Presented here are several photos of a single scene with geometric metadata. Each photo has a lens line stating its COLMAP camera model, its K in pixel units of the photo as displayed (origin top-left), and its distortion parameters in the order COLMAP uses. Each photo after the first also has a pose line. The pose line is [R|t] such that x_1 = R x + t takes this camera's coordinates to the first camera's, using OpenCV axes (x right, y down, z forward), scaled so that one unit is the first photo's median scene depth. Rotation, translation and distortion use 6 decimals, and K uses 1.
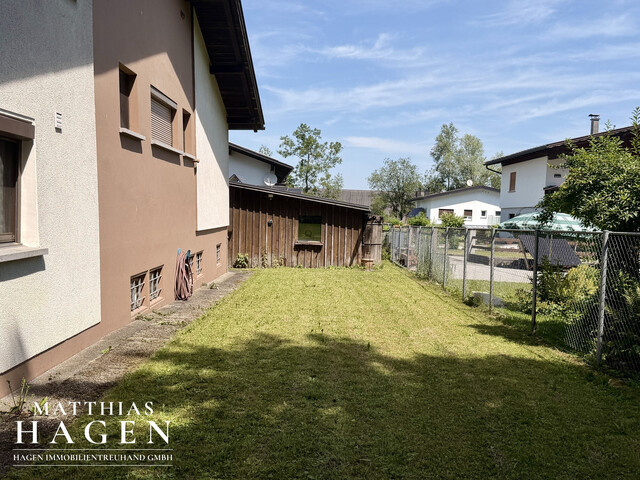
lens RADIAL K [[334.1, 0, 320.0], [0, 334.1, 240.0], [0, 0, 1]] dist [-0.000250, 0.000593]
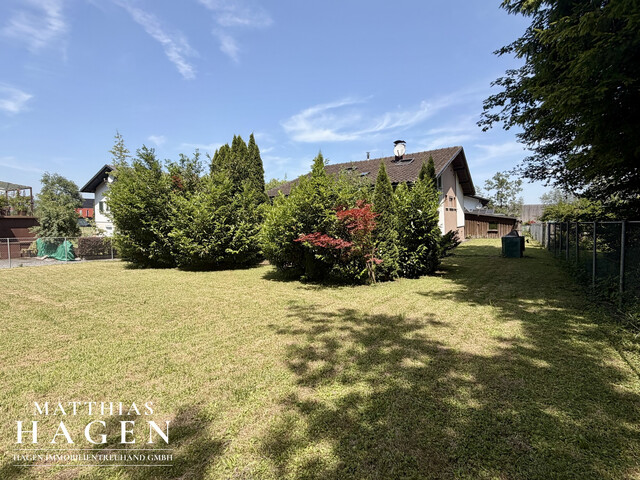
lens RADIAL K [[334.1, 0, 320.0], [0, 334.1, 240.0], [0, 0, 1]] dist [-0.000250, 0.000593]
pose [[0.819522, -0.014006, -0.572877, 0.394649], [0.003007, 0.999793, -0.020142, 0.143479], [0.573040, 0.014784, 0.819394, -2.228397]]
